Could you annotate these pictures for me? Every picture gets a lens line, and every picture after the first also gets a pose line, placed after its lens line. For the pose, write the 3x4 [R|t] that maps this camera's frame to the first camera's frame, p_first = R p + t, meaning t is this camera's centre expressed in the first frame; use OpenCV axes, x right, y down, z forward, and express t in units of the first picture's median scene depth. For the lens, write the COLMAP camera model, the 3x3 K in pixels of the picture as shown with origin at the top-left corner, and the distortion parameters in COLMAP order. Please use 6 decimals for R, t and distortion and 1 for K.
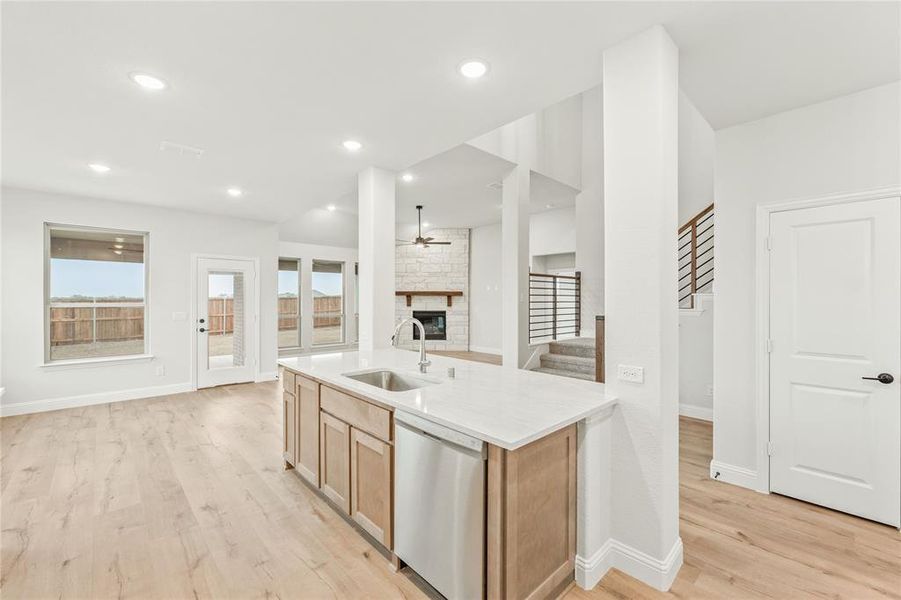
lens RADIAL K [[364.7, 0, 453.6], [0, 364.7, 299.7], [0, 0, 1]] dist [0.003290, 0.000223]
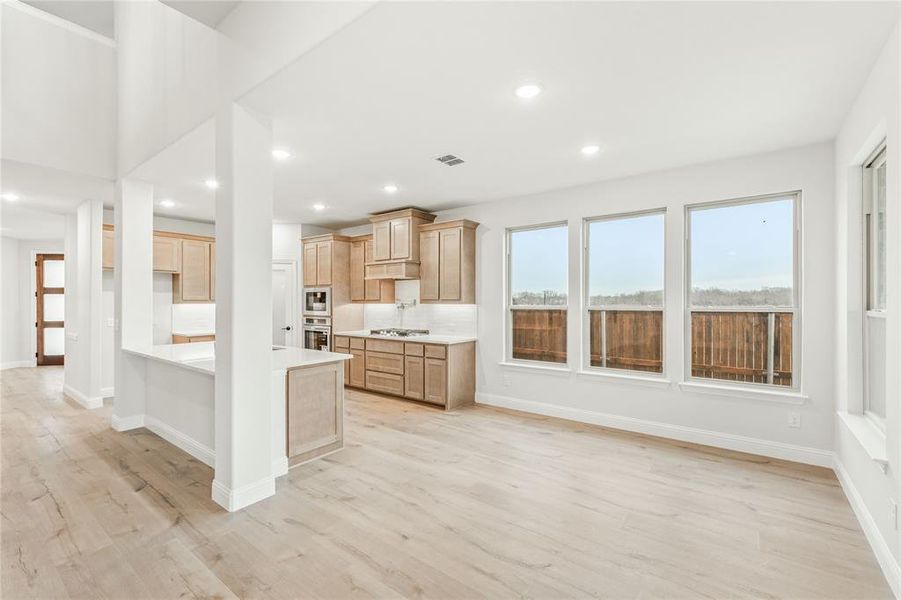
lens RADIAL K [[395.4, 0, 448.1], [0, 395.4, 300.6], [0, 0, 1]] dist [-0.003459, -0.001230]
pose [[-0.990596, 0.004973, -0.136730, -0.273974], [0.003757, 0.999951, 0.009143, -0.004979], [0.136769, 0.008544, -0.990566, 0.996508]]
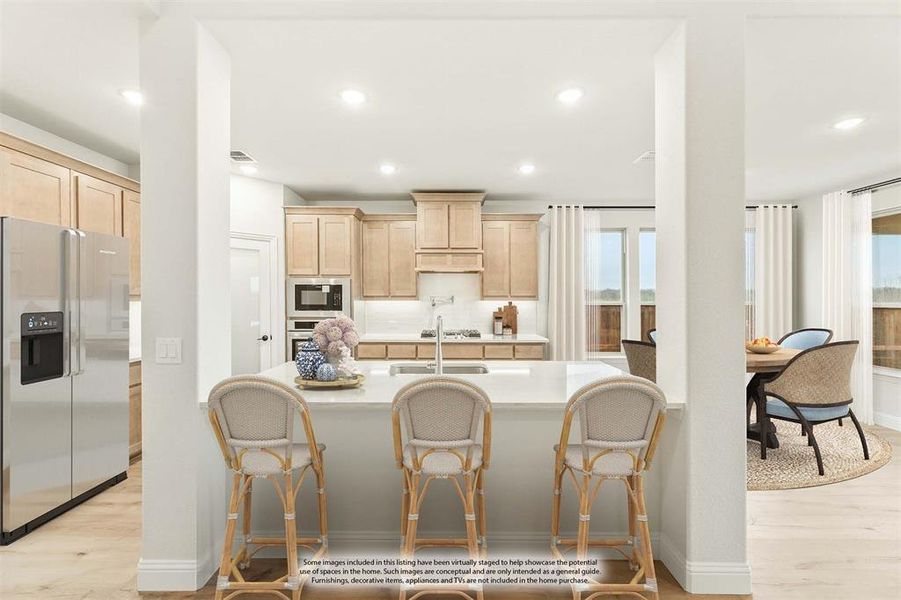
lens RADIAL K [[361.2, 0, 445.5], [0, 361.2, 299.6], [0, 0, 1]] dist [0.000390, 0.000071]
pose [[-0.704427, -0.003079, -0.709770, 0.191059], [-0.002547, 0.999995, -0.001811, 0.008304], [0.709772, 0.000532, -0.704431, 0.607423]]
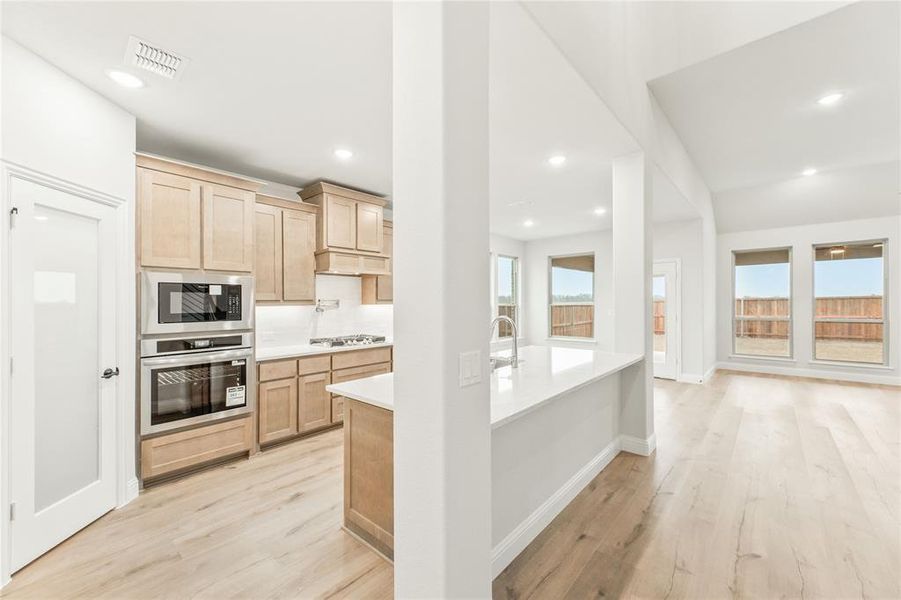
lens RADIAL K [[364.7, 0, 468.1], [0, 364.7, 296.8], [0, 0, 1]] dist [0.003290, 0.000223]
pose [[0.100137, -0.012865, -0.994890, 0.357164], [0.002279, 0.999917, -0.012700, 0.003490], [0.994971, -0.000995, 0.100158, 0.286595]]
